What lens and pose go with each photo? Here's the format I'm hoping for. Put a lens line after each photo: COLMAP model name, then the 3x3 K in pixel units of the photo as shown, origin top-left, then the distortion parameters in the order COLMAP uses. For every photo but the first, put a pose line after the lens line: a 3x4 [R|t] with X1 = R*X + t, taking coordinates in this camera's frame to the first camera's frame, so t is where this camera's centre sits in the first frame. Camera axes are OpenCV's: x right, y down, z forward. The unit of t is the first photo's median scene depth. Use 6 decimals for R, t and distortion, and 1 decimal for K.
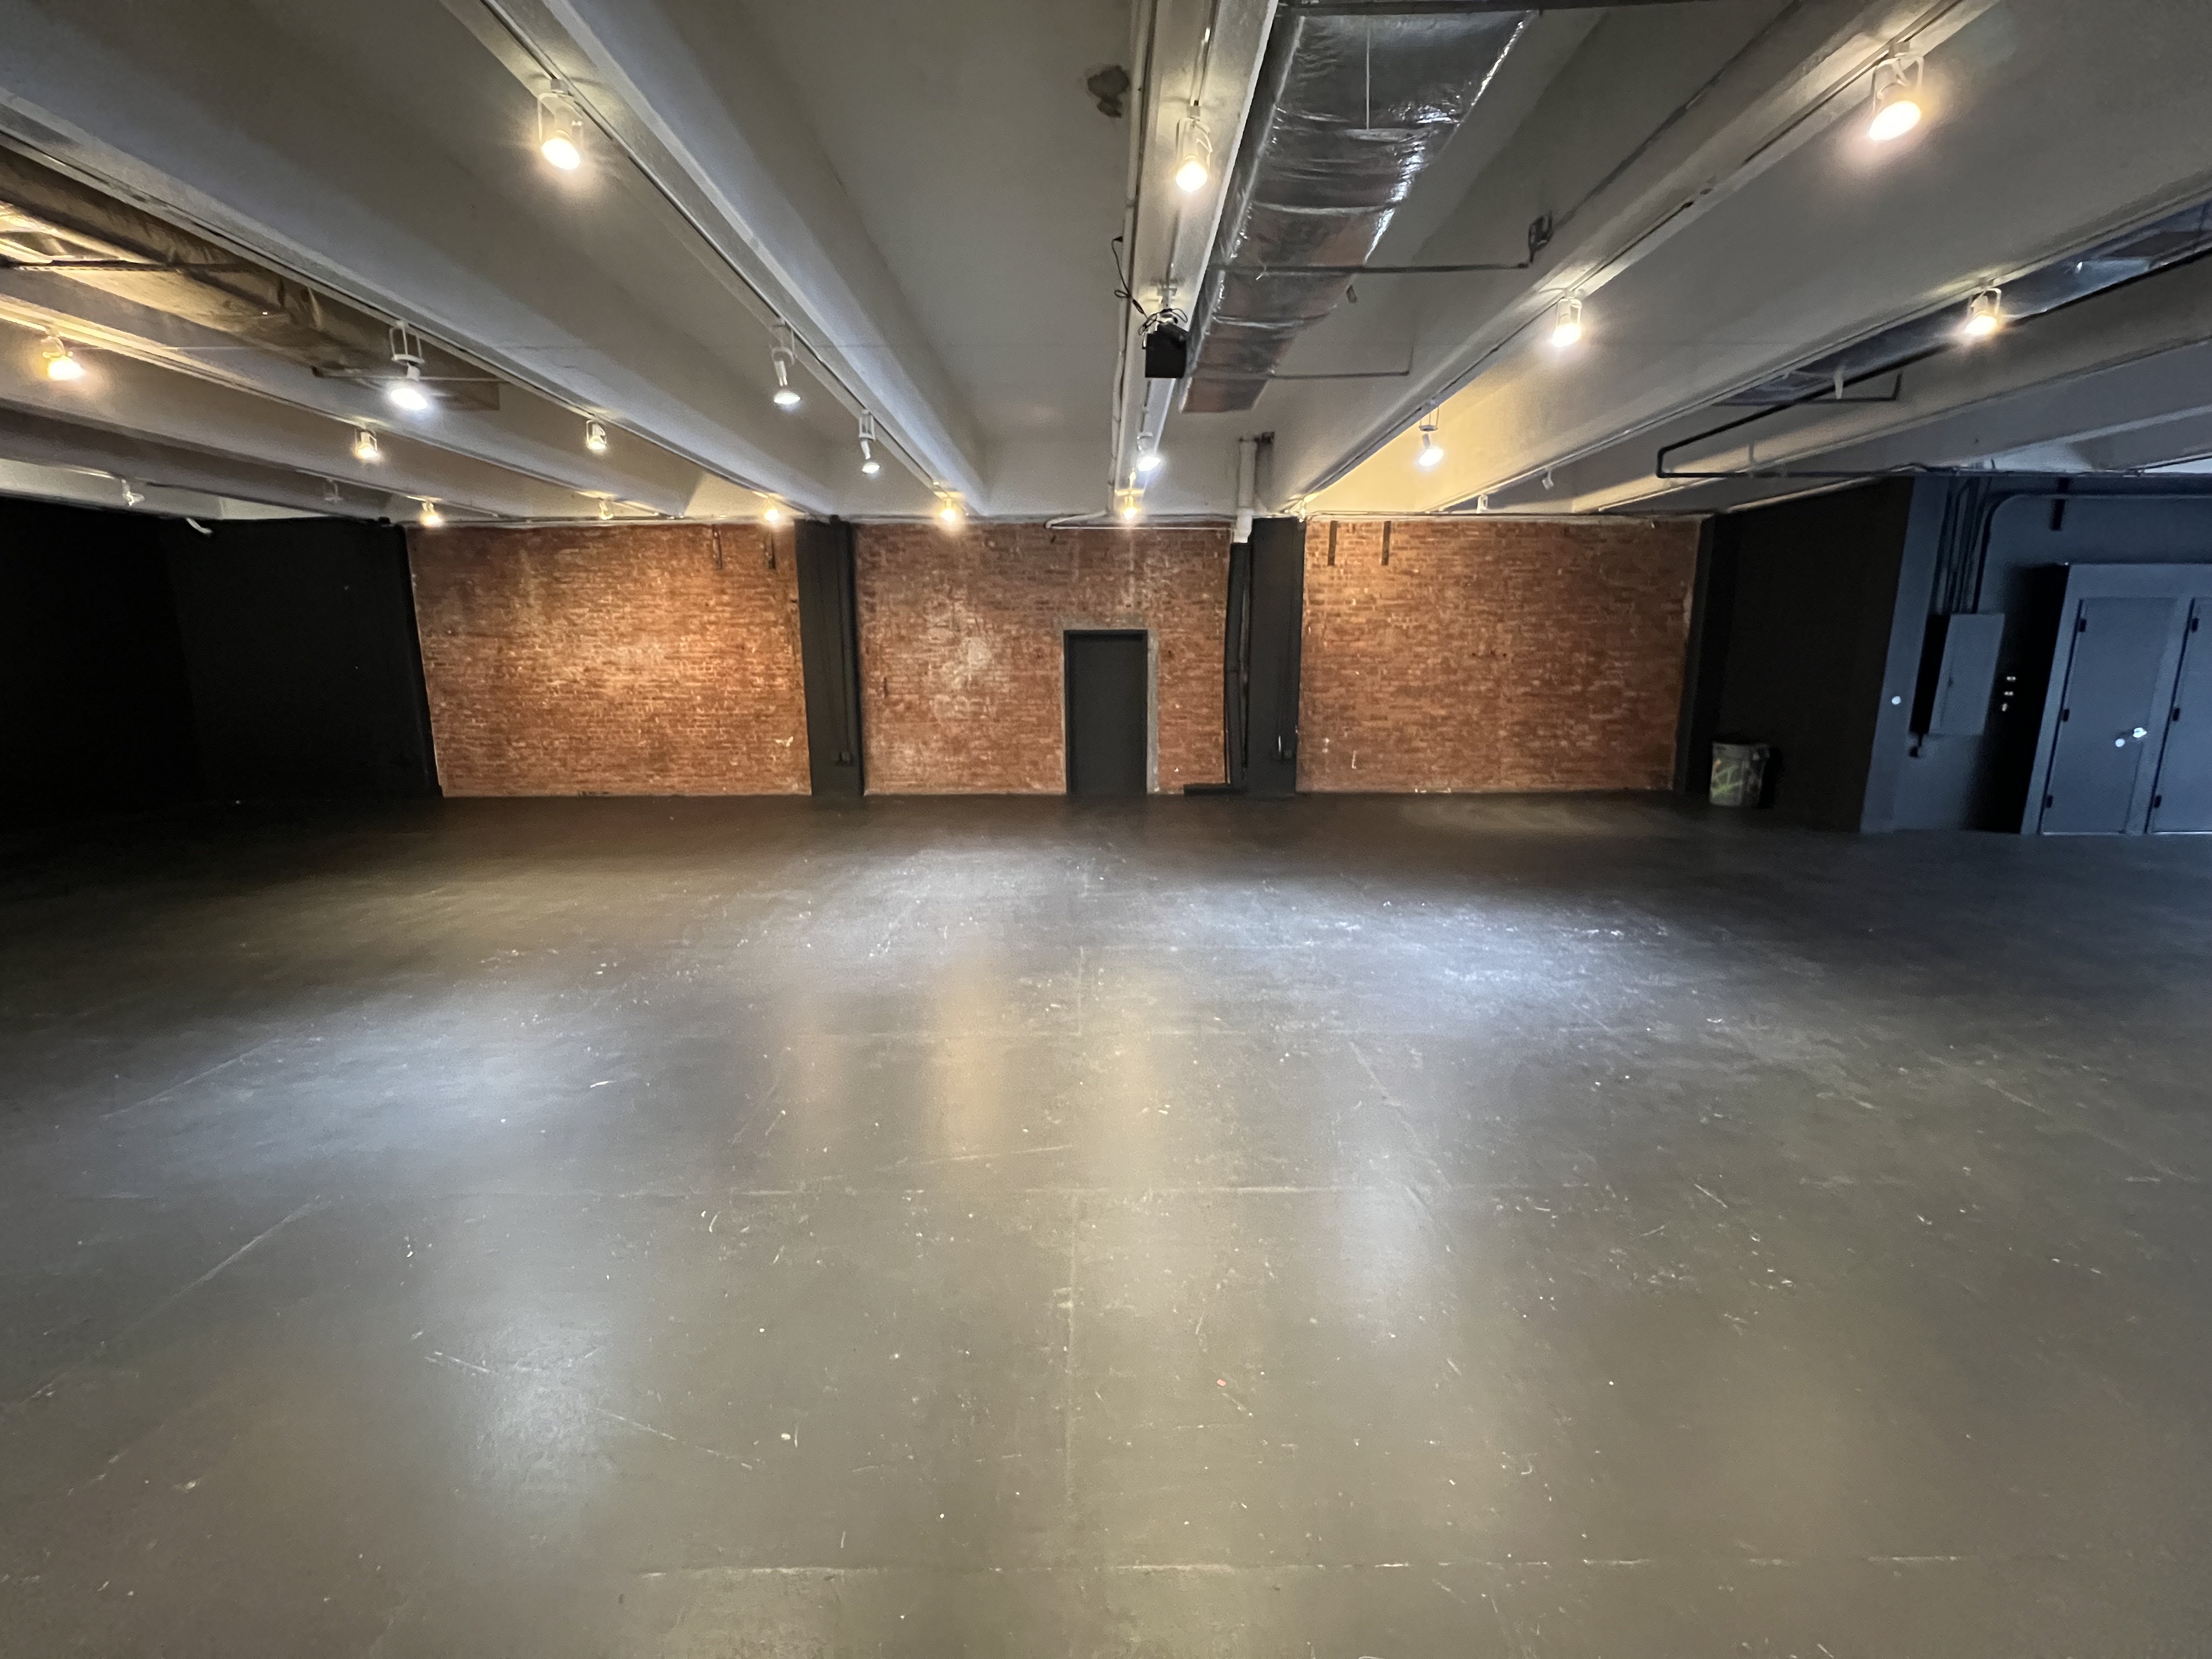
lens RADIAL K [[888.8, 0, 1094.9], [0, 888.8, 821.0], [0, 0, 1]] dist [-0.007310, -0.000018]
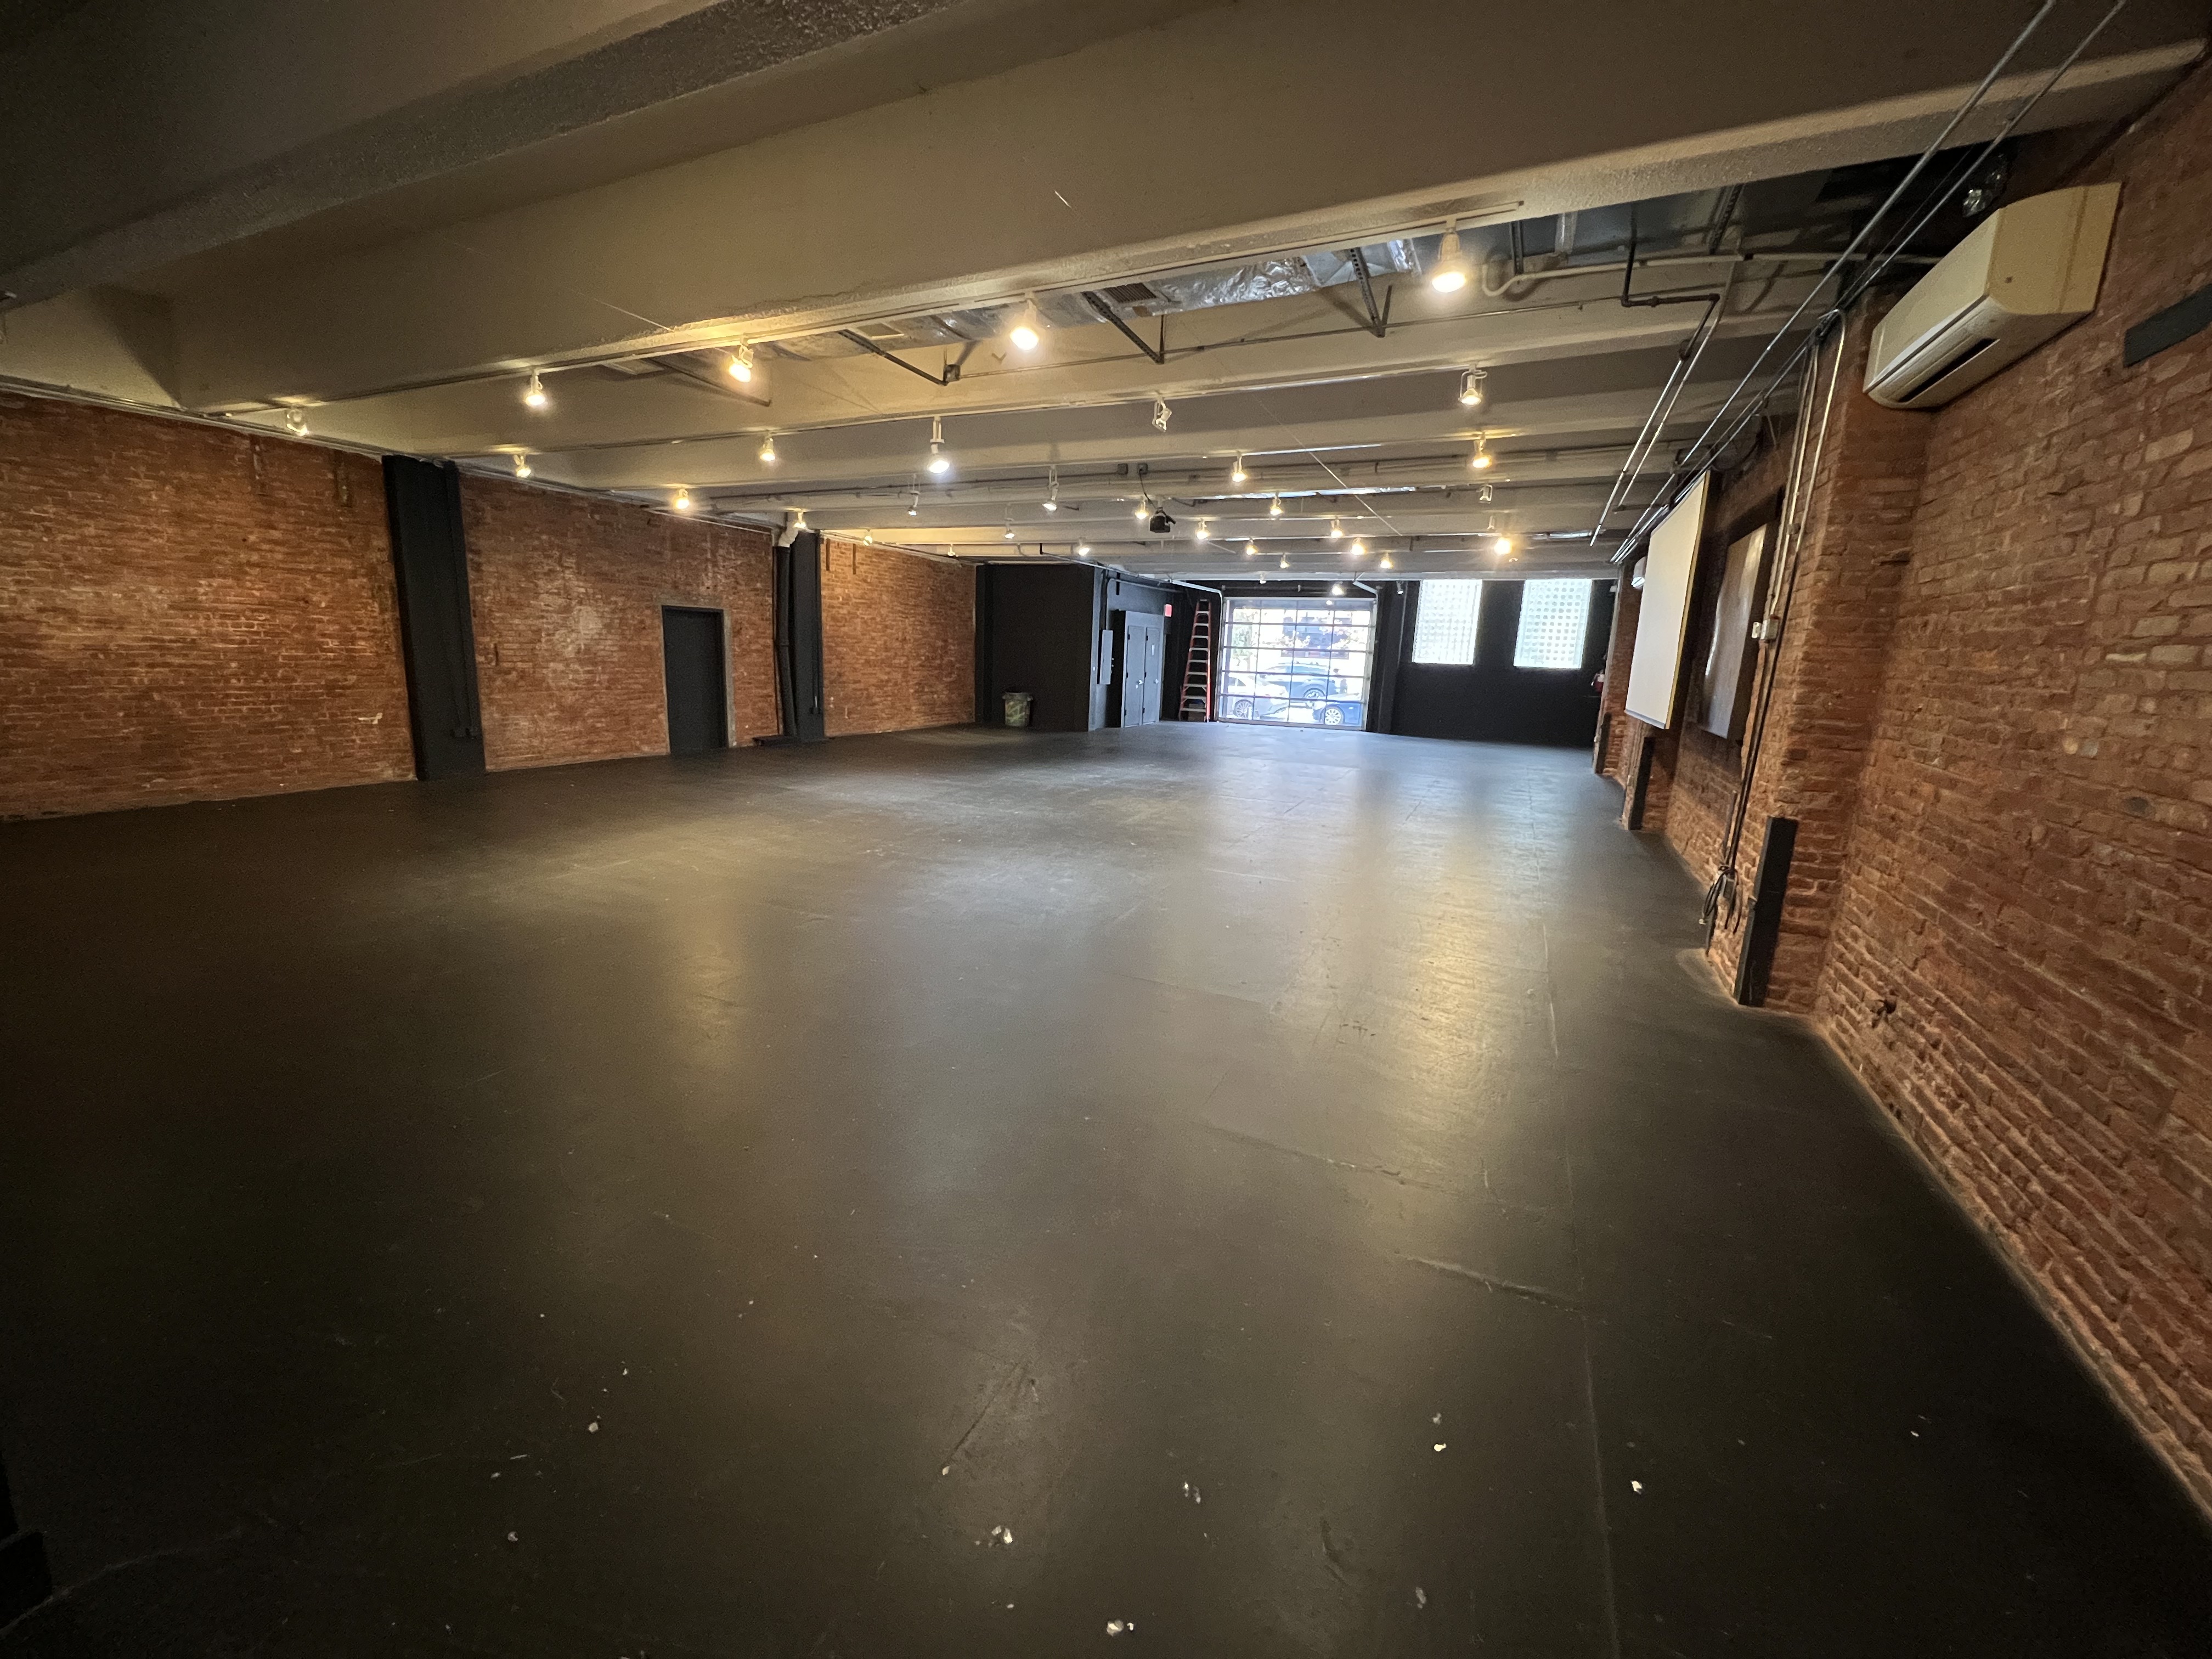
lens RADIAL K [[884.1, 0, 1100.5], [0, 884.1, 821.2], [0, 0, 1]] dist [-0.004765, 0.000353]
pose [[0.428651, -0.151333, 0.890706, -0.817996], [0.126008, 0.986250, 0.106925, 0.002091], [-0.894640, 0.066403, 0.441826, 0.041377]]
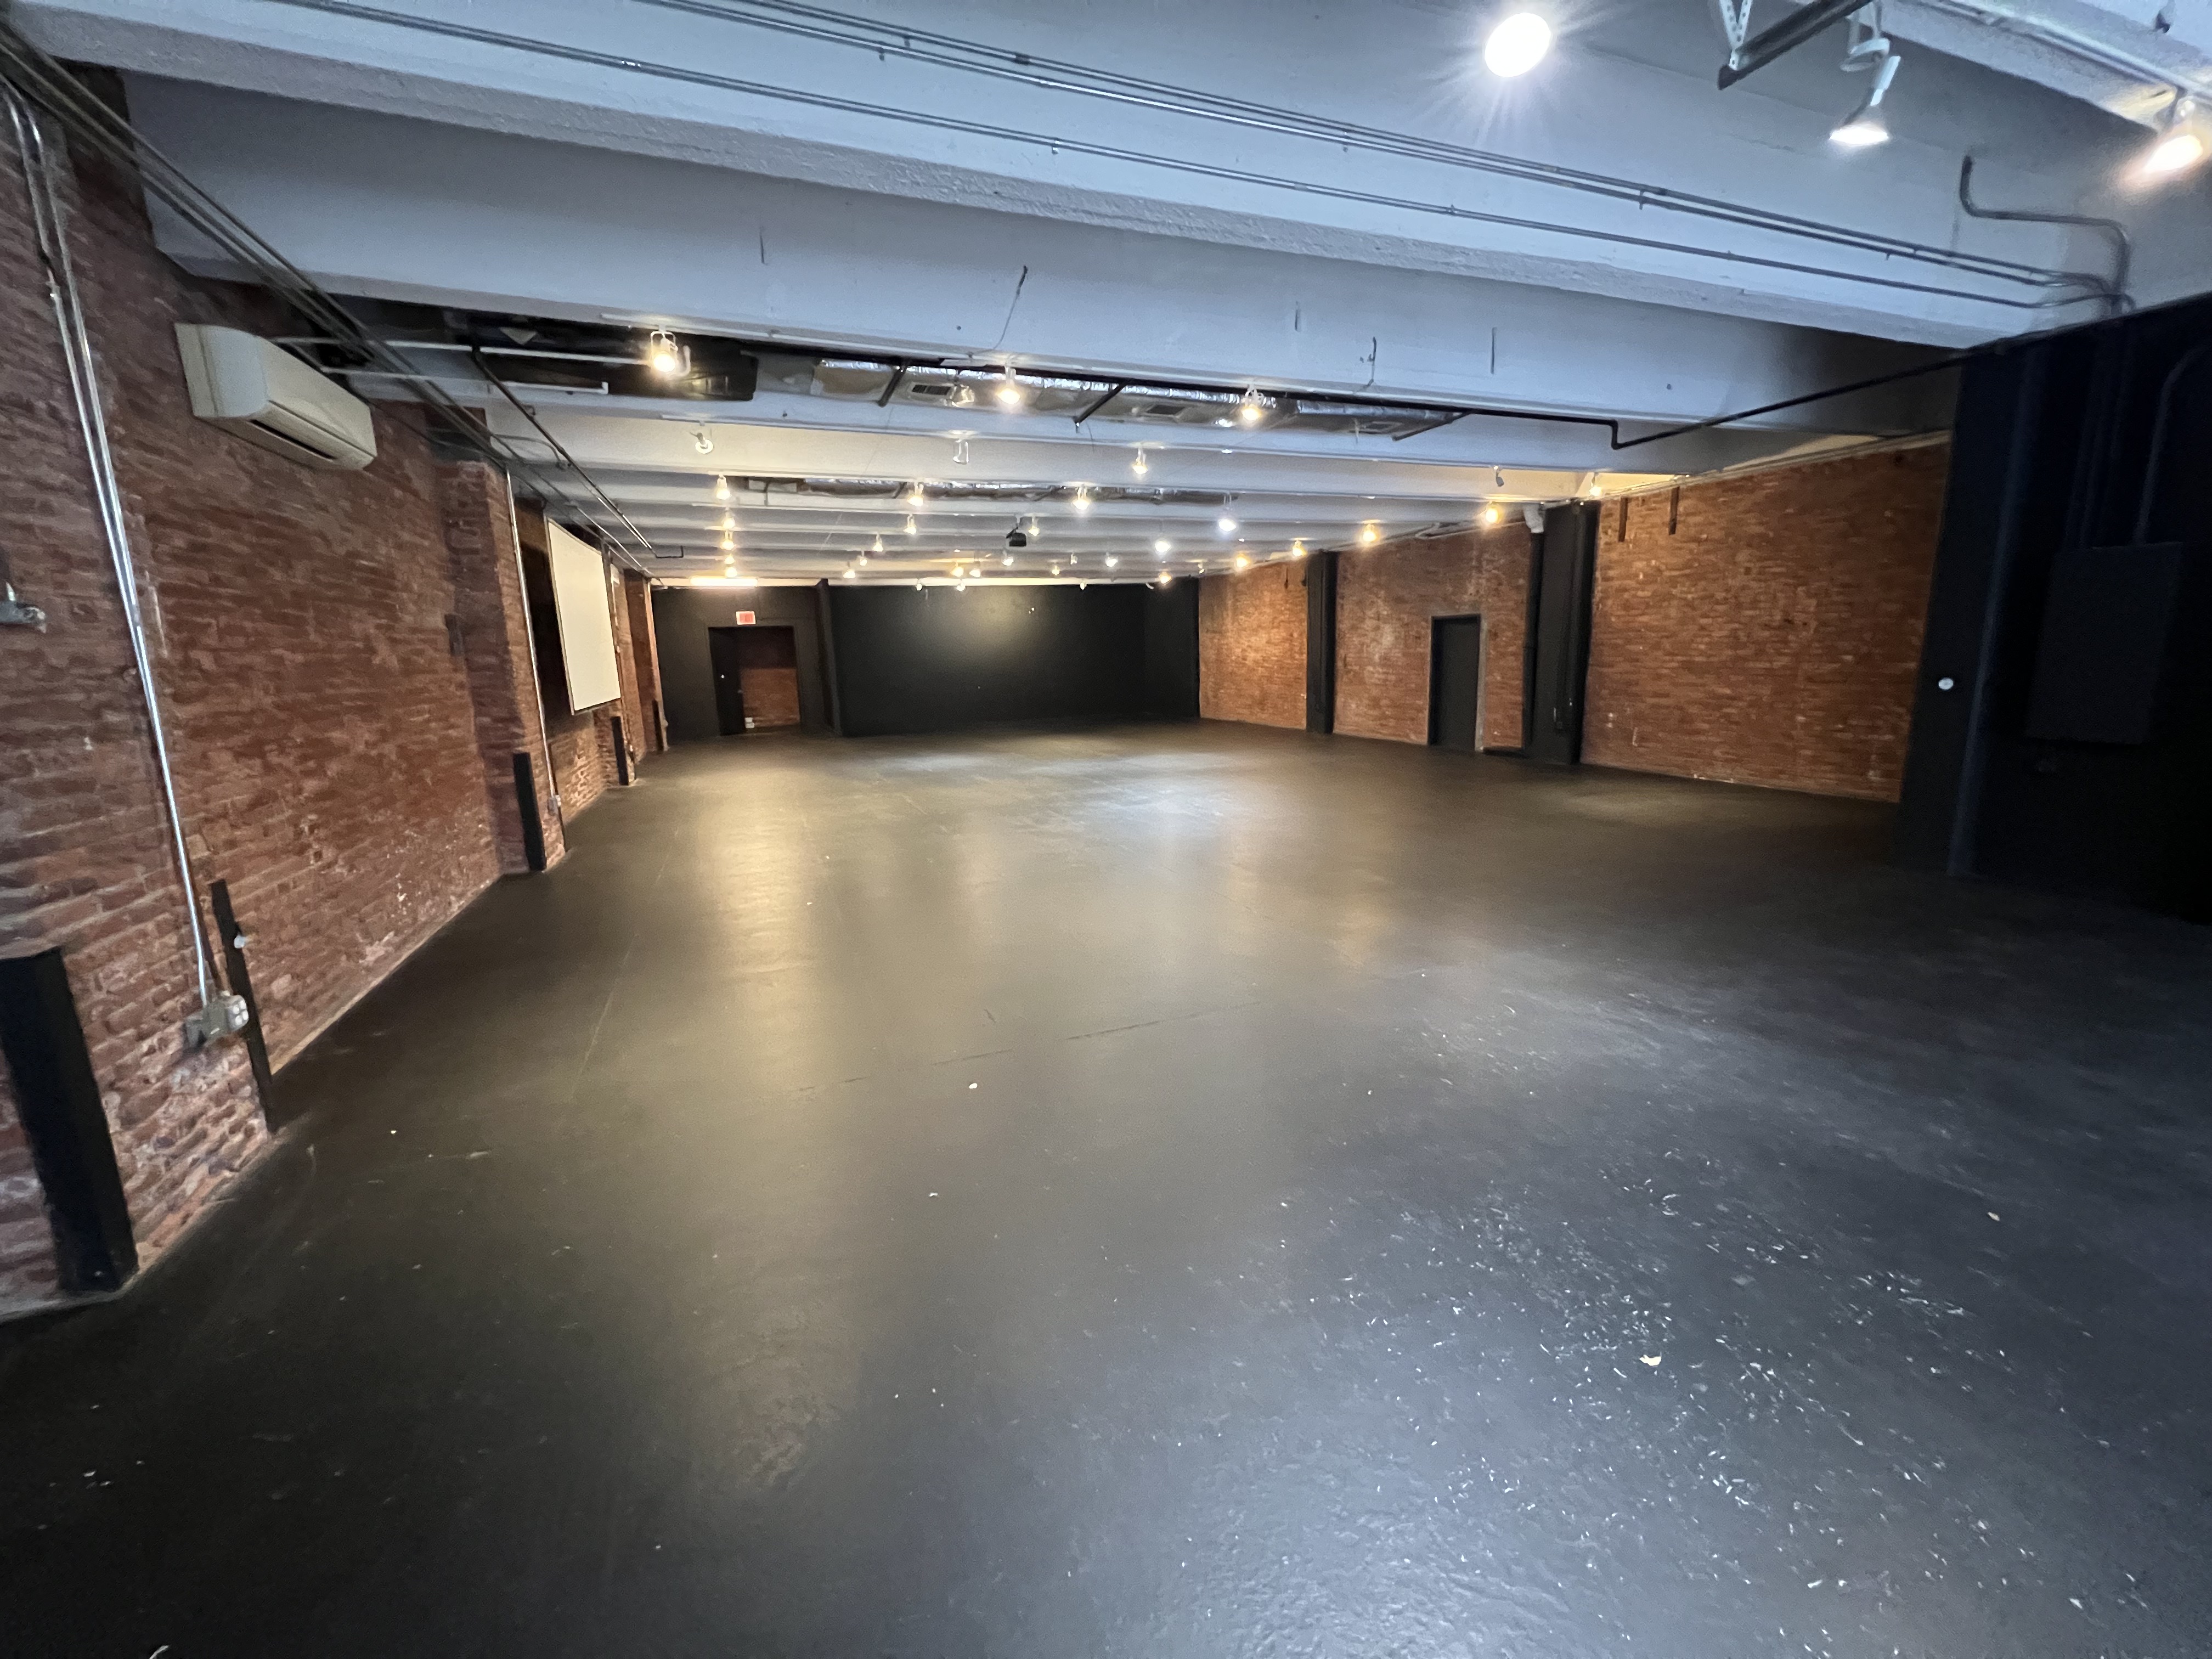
lens RADIAL K [[884.1, 0, 1103.4], [0, 884.1, 822.7], [0, 0, 1]] dist [-0.004765, 0.000353]
pose [[0.364594, 0.170893, -0.915351, 1.008431], [-0.143635, 0.981571, 0.126045, -0.014814], [0.920022, 0.085521, 0.382421, 0.097407]]
